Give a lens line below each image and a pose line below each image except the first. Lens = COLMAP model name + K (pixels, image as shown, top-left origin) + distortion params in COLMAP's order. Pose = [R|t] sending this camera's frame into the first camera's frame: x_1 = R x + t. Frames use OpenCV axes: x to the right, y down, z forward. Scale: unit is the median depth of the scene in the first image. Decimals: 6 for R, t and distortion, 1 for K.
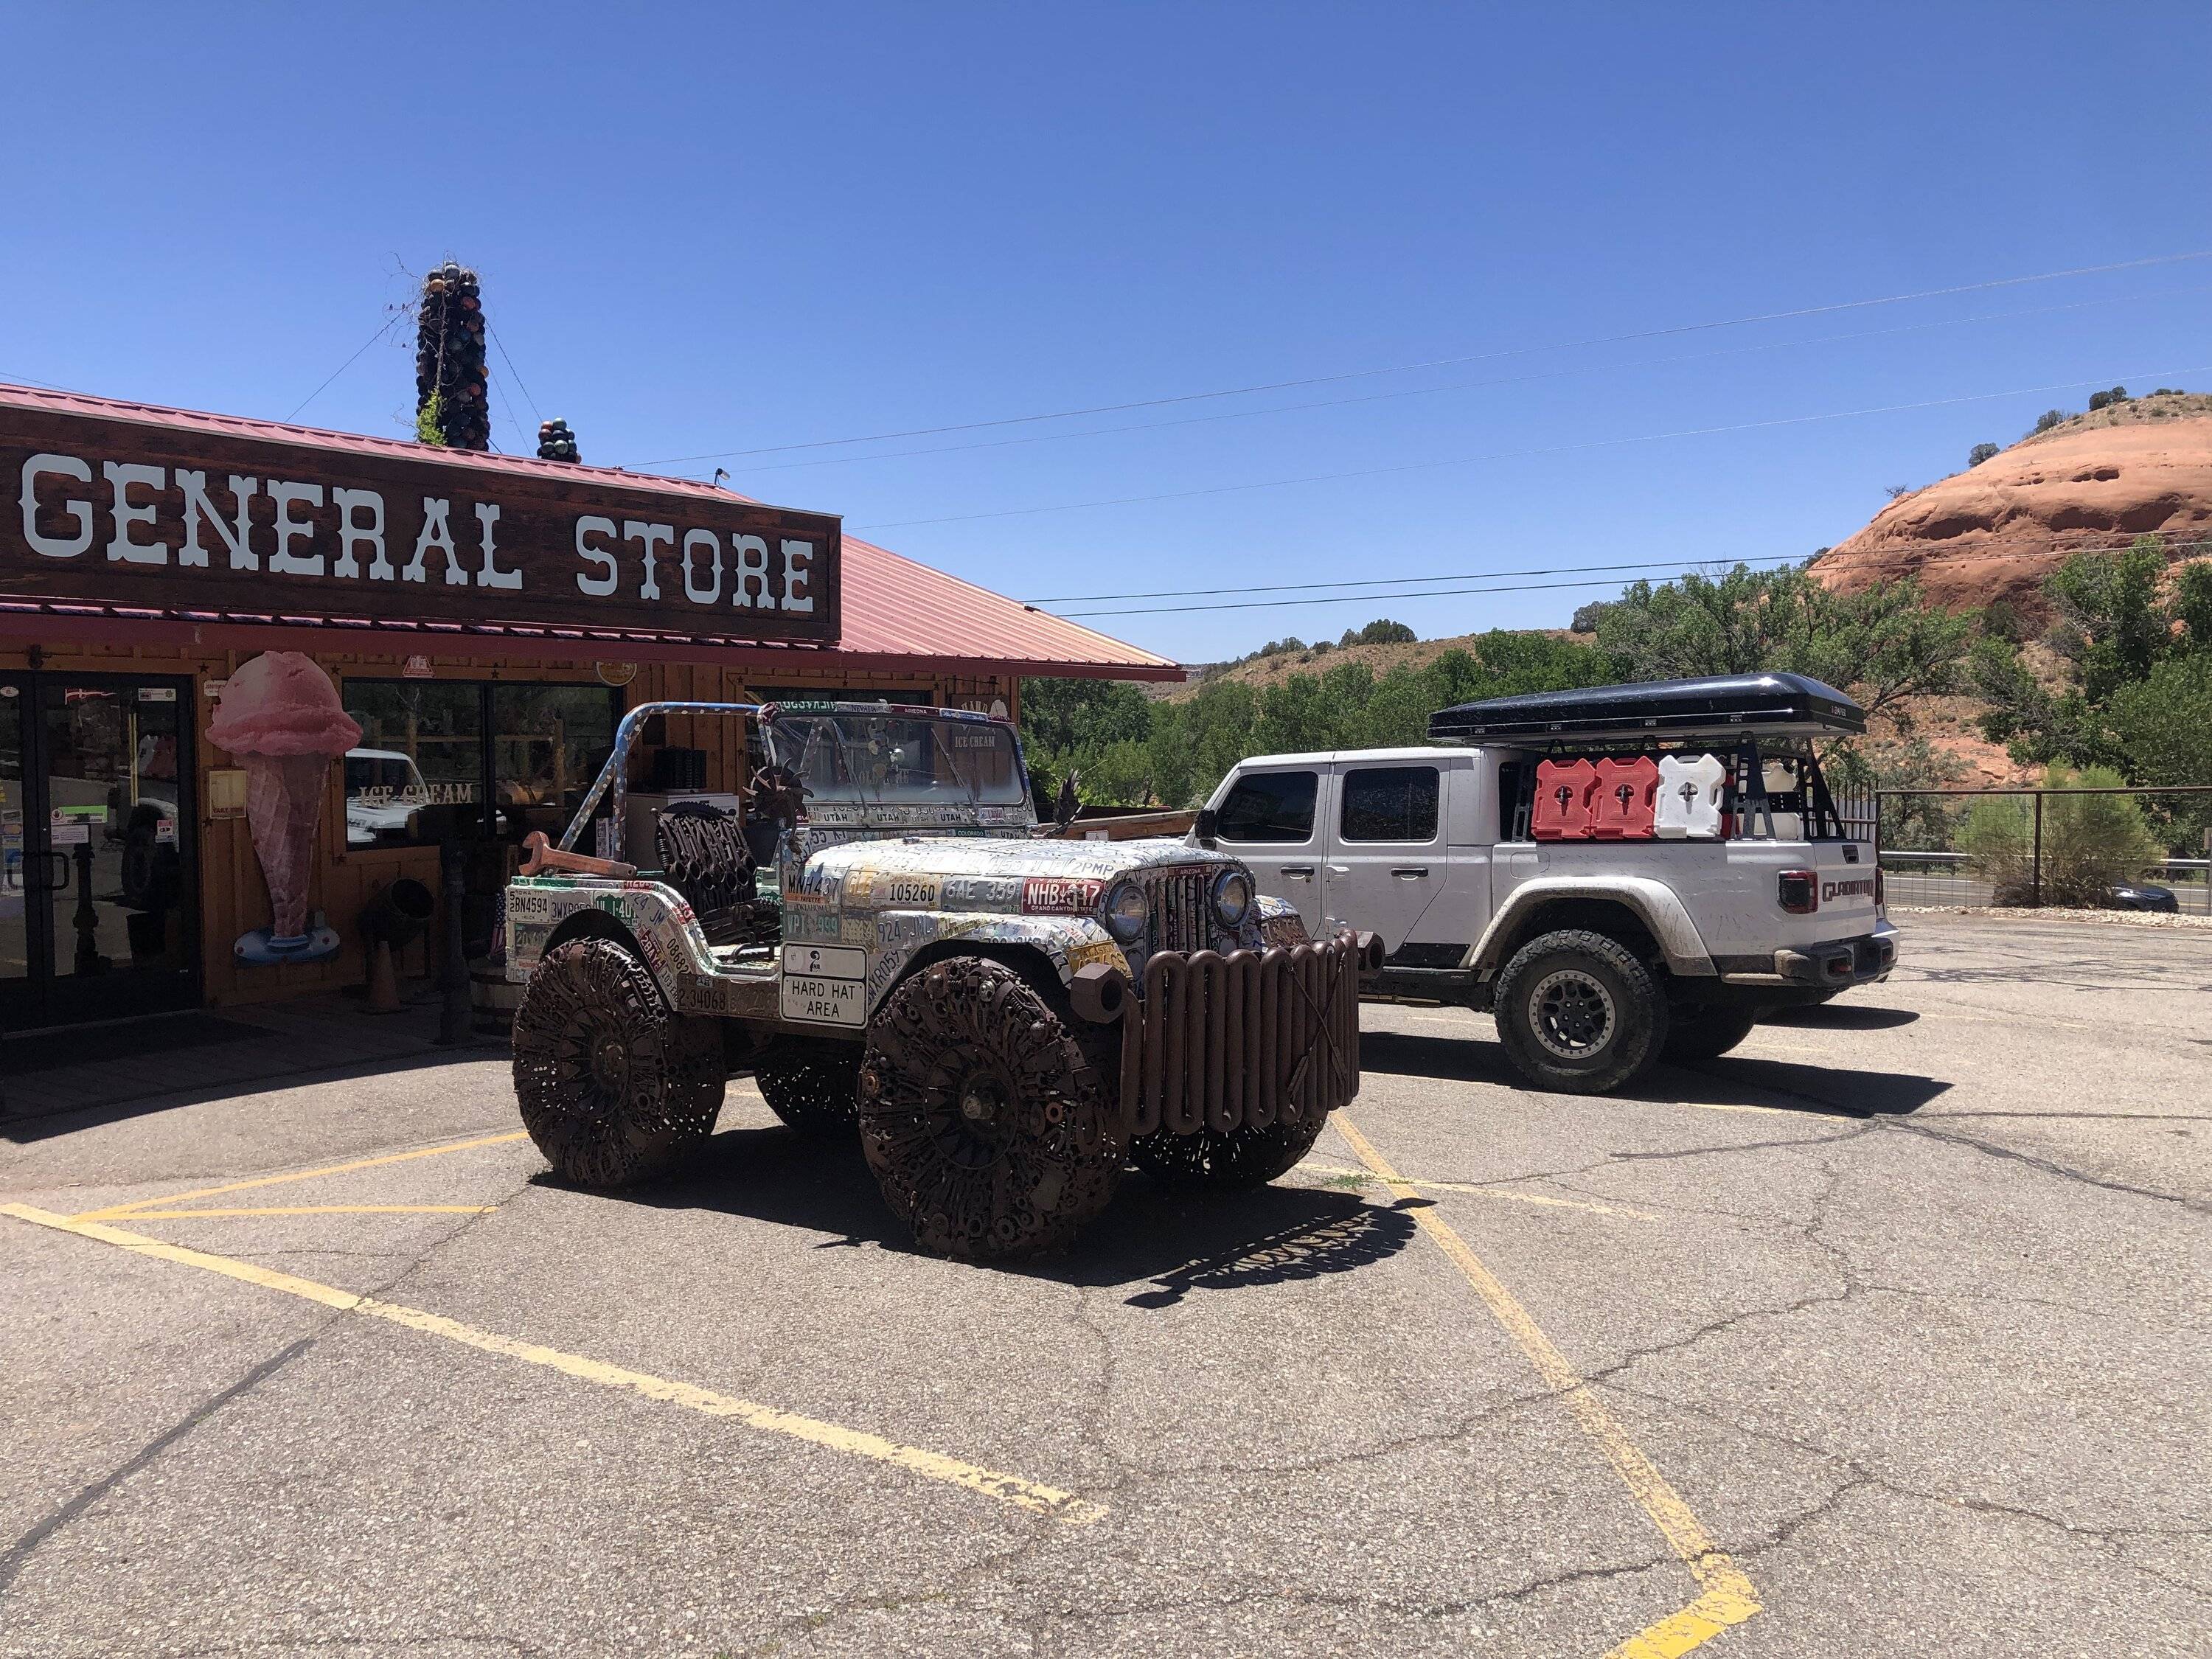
lens RADIAL K [[1789.7, 0, 1109.7], [0, 1789.7, 819.5], [0, 0, 1]] dist [0.037809, -0.098314]
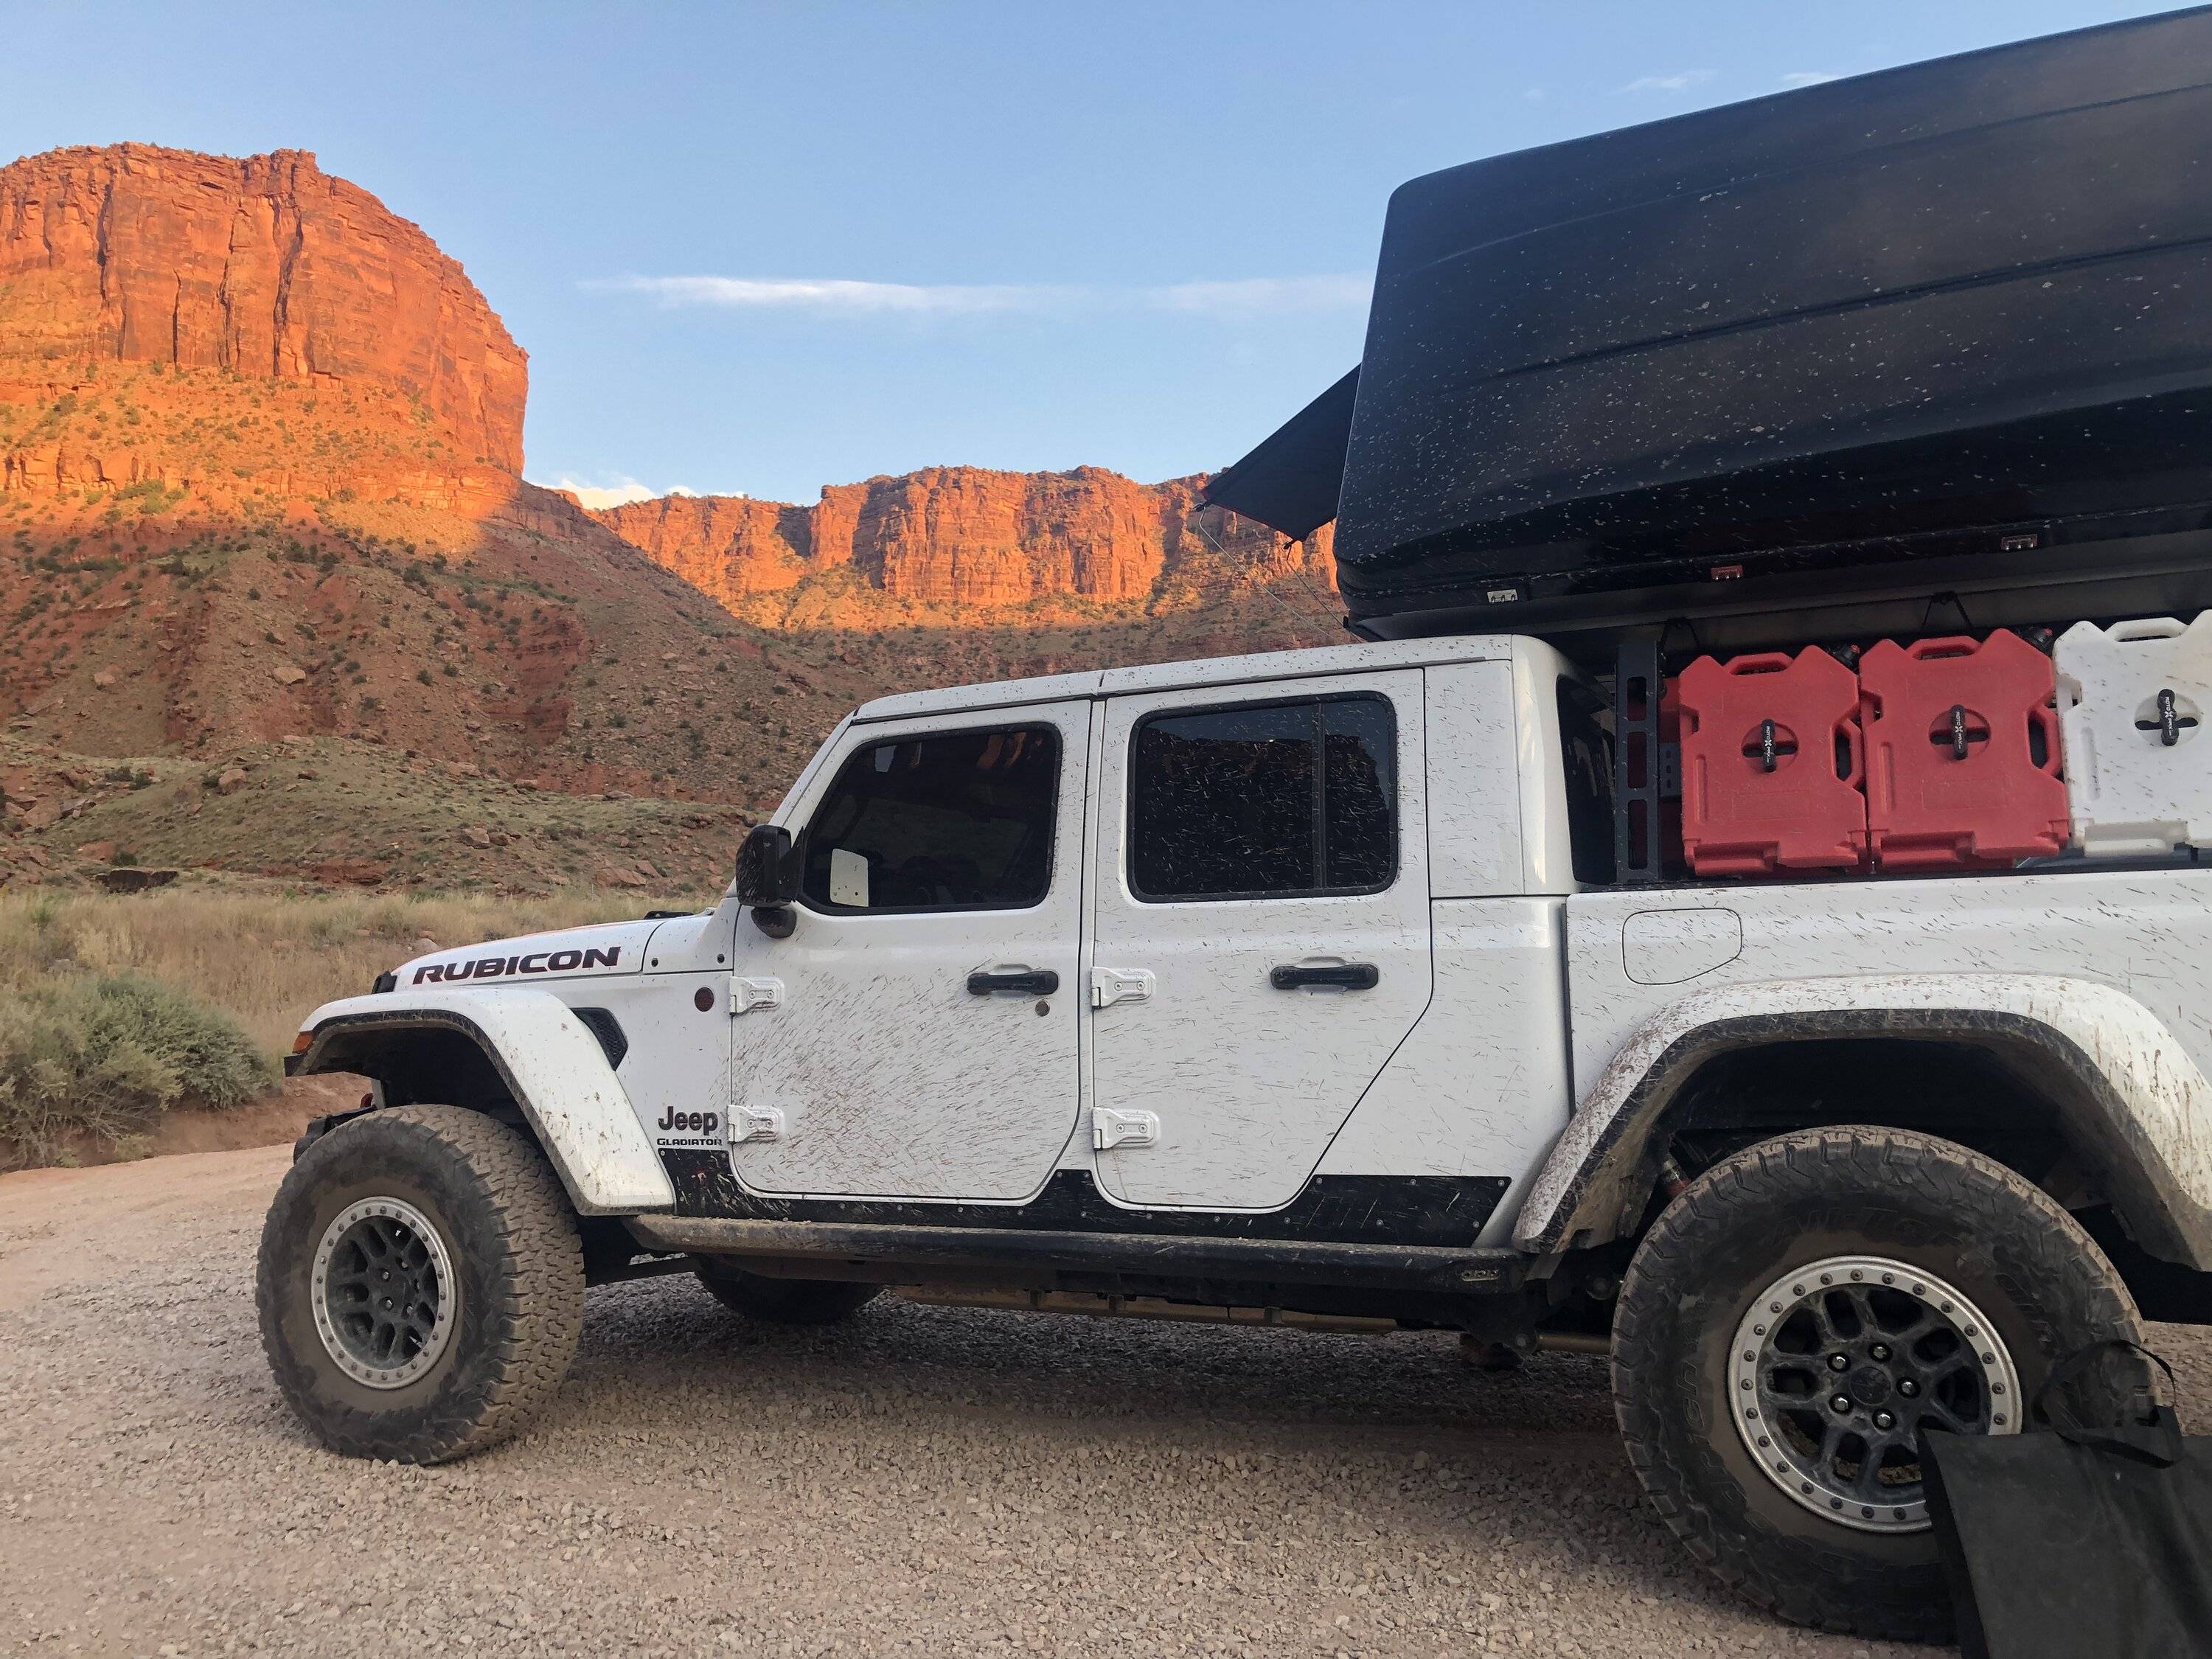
lens RADIAL K [[1789.7, 0, 1109.7], [0, 1789.7, 819.5], [0, 0, 1]] dist [0.037809, -0.098314]
pose [[0.977664, -0.000275, 0.210175, 0.047511], [0.017113, 0.996783, -0.078301, 0.025797], [-0.209478, 0.080149, 0.974523, 0.663912]]
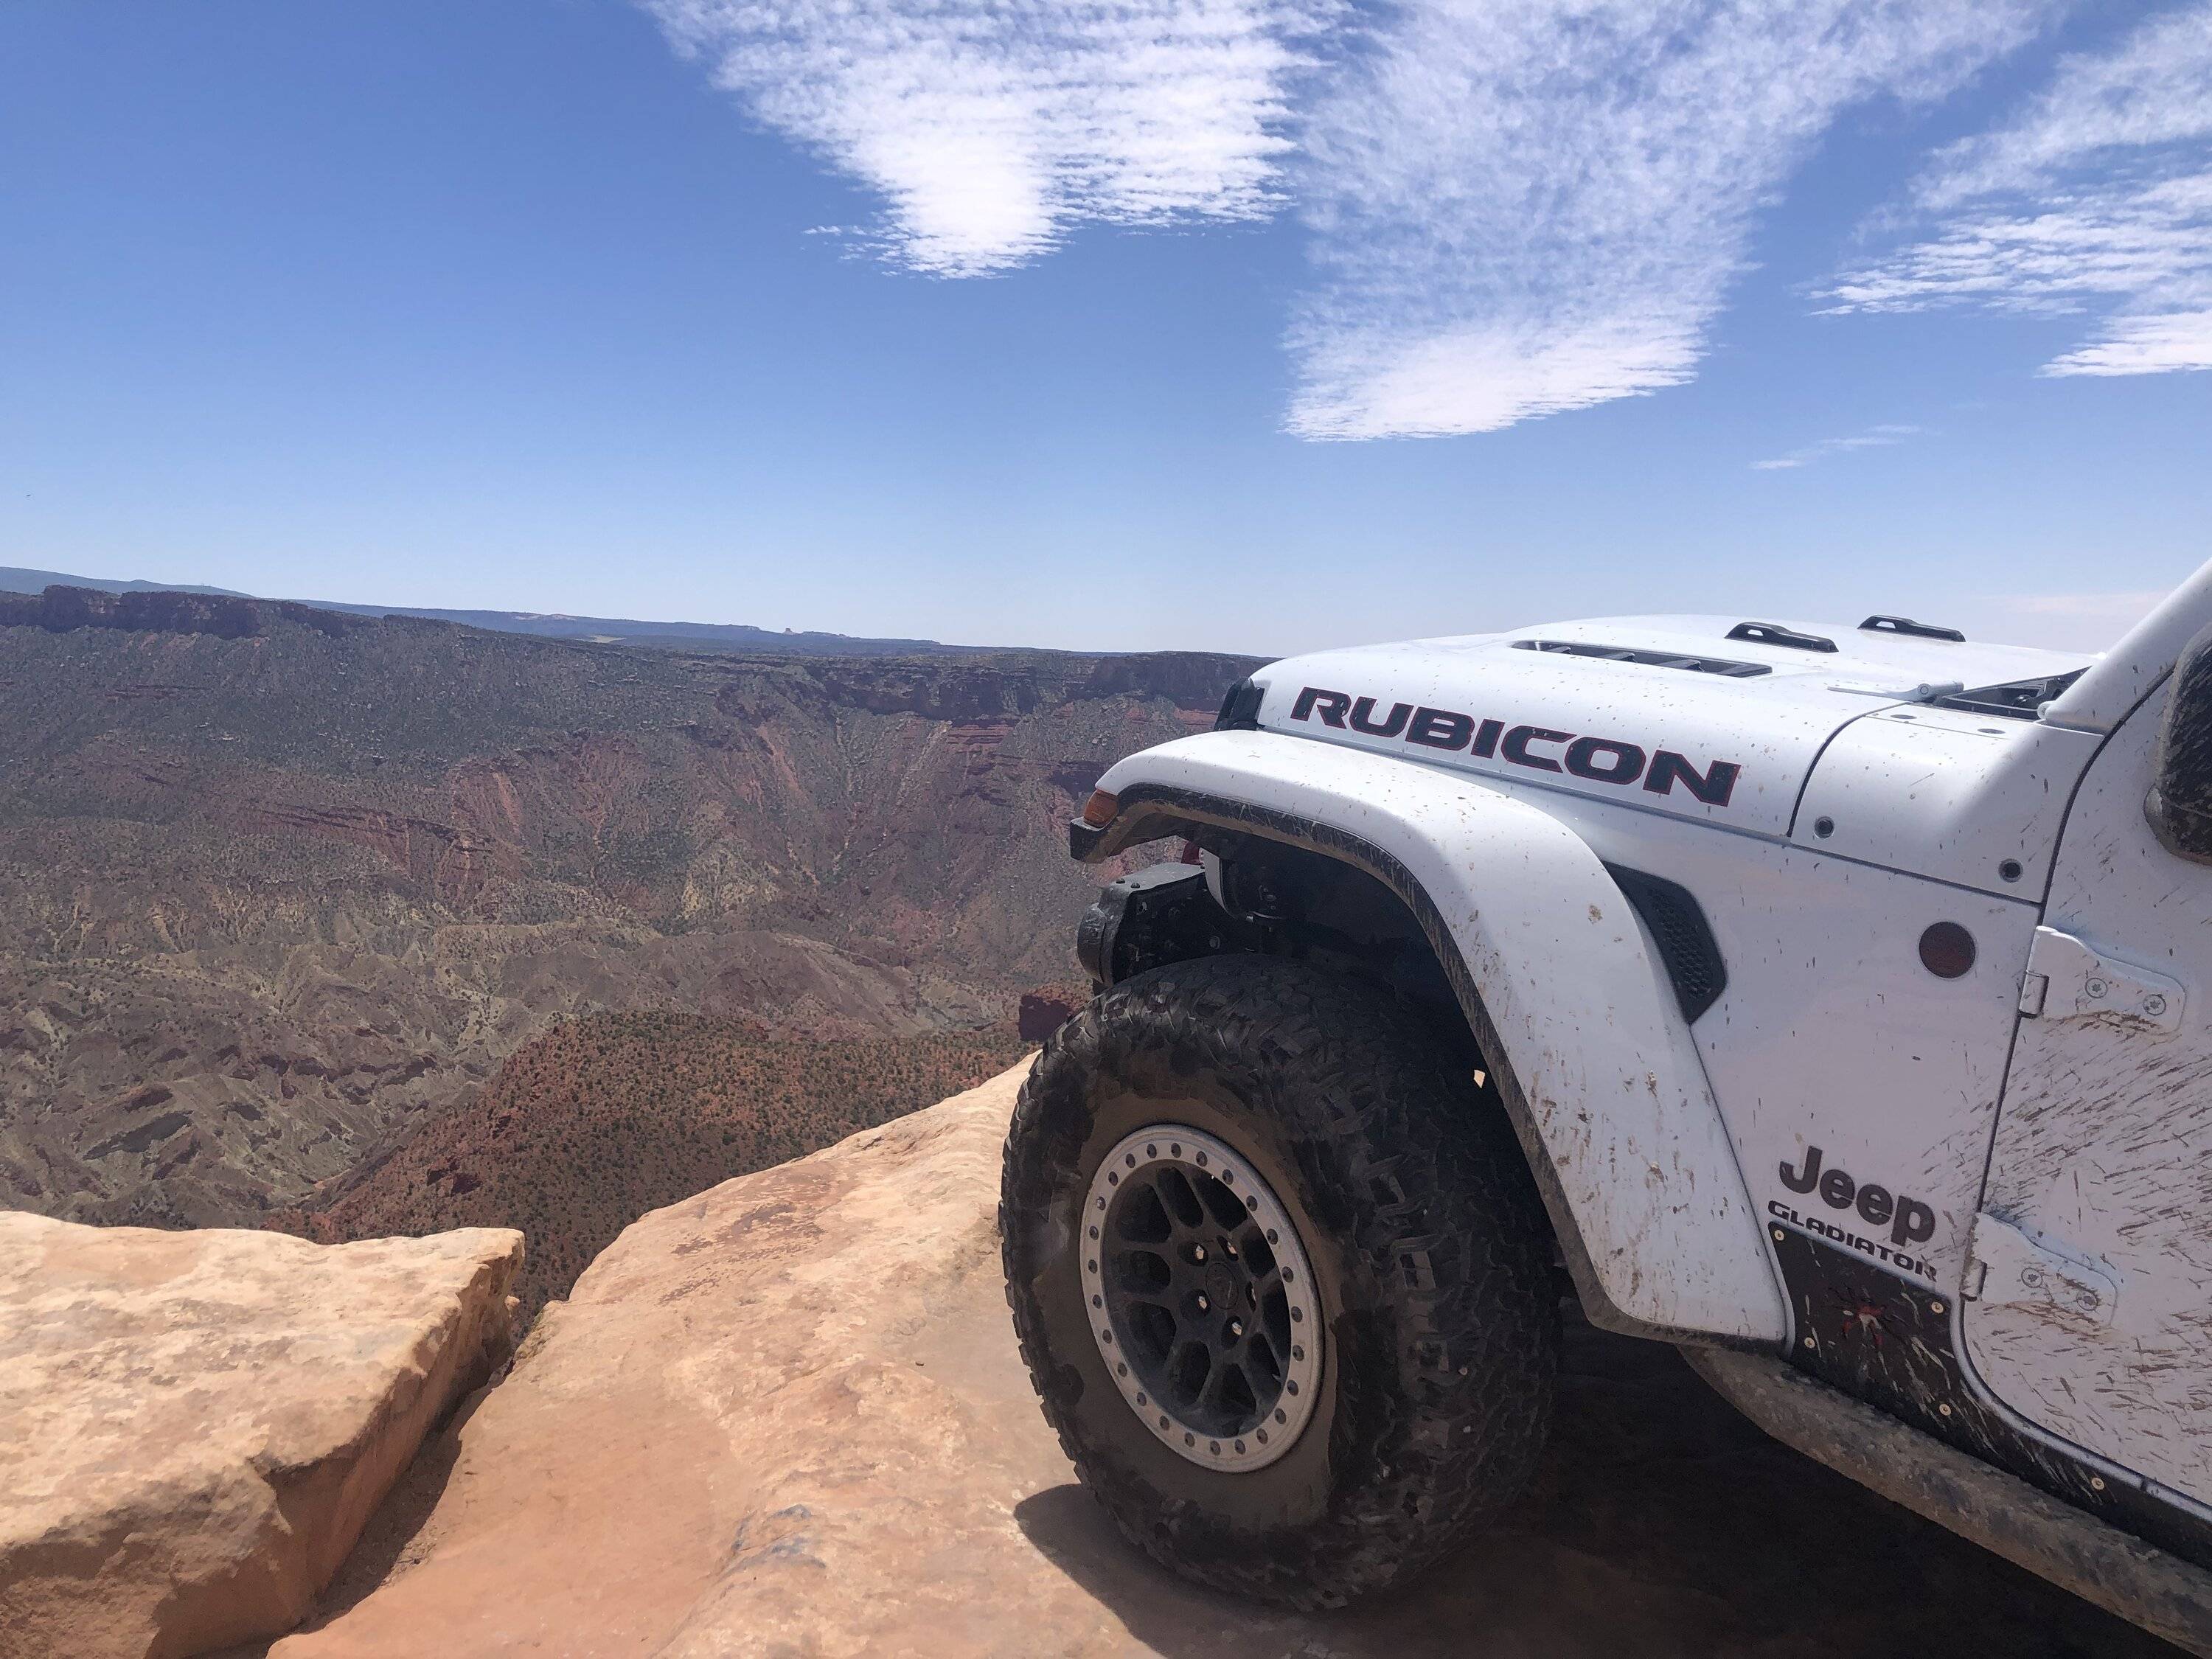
lens RADIAL K [[1789.7, 0, 1109.7], [0, 1789.7, 819.5], [0, 0, 1]] dist [0.037809, -0.098314]
pose [[0.972009, 0.135085, -0.192226, -0.009275], [-0.090651, 0.970457, 0.223597, -0.014316], [0.216752, -0.199913, 0.955538, 0.924365]]
